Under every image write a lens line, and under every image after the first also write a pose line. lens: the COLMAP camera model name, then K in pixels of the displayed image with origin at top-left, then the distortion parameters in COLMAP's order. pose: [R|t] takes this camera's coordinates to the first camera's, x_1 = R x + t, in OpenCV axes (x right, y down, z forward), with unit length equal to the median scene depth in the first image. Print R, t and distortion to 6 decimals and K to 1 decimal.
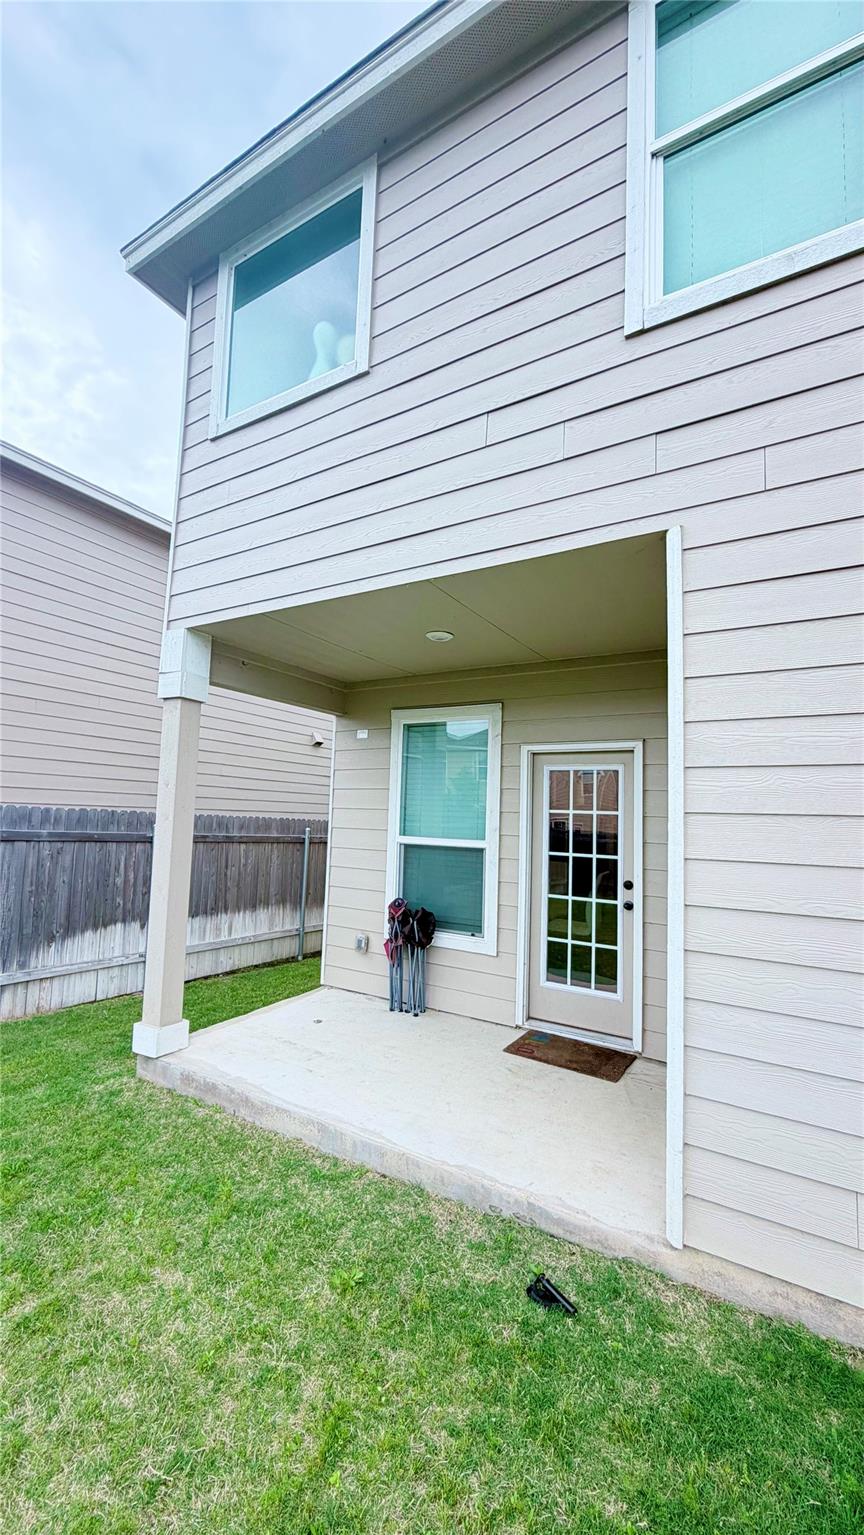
lens RADIAL K [[613.3, 0, 437.5], [0, 613.3, 765.9], [0, 0, 1]] dist [-0.000114, 0.001140]
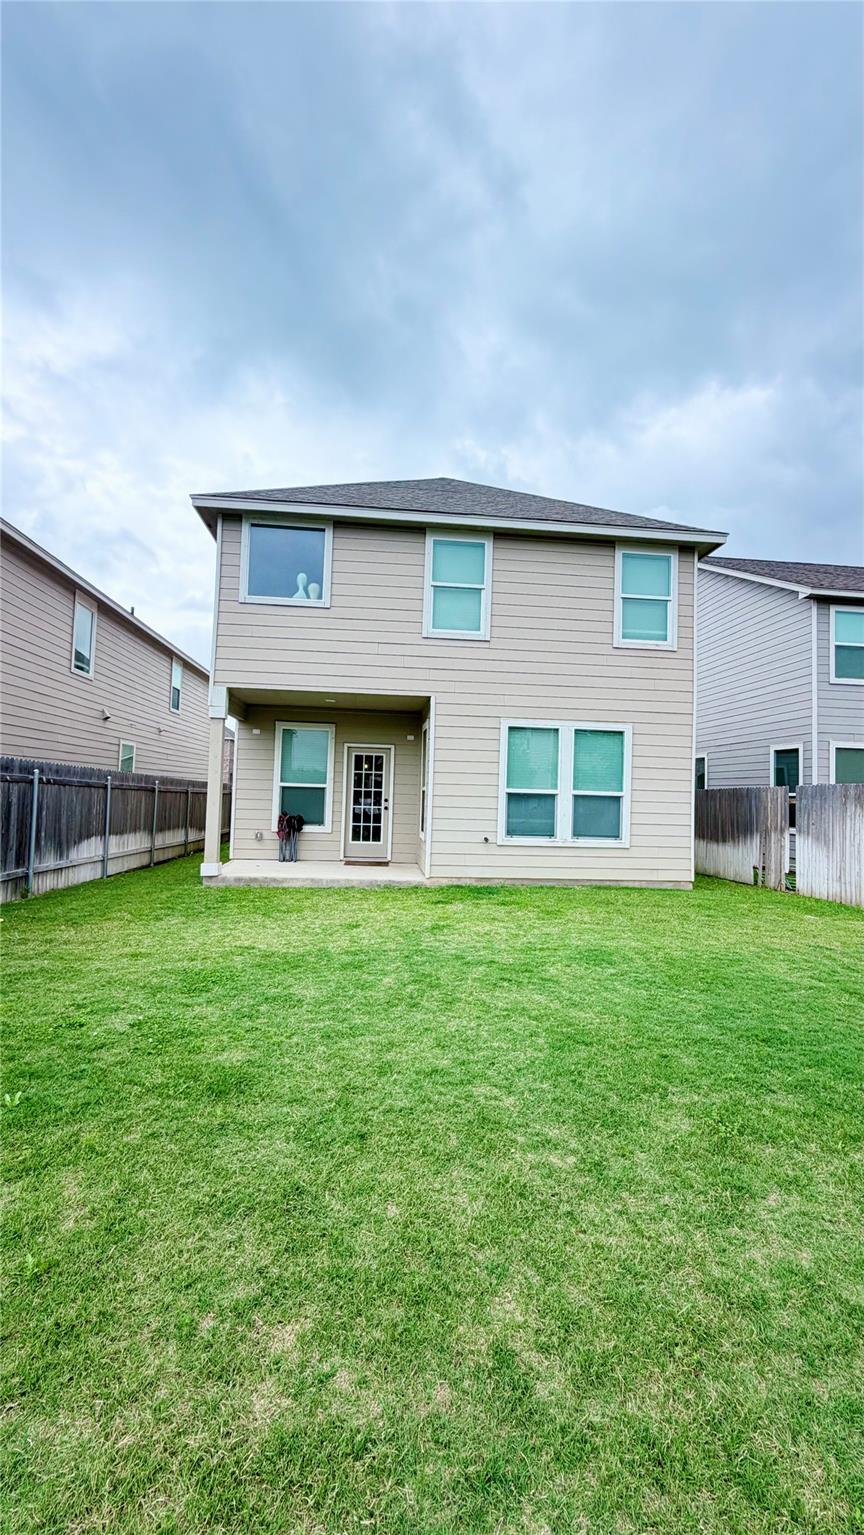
lens RADIAL K [[613.3, 0, 432.2], [0, 613.3, 768.8], [0, 0, 1]] dist [-0.000114, 0.001140]
pose [[0.813498, 0.013504, 0.581412, -0.931255], [-0.051536, 0.997471, 0.048940, -0.066690], [-0.579280, -0.069776, 0.812136, -1.077579]]
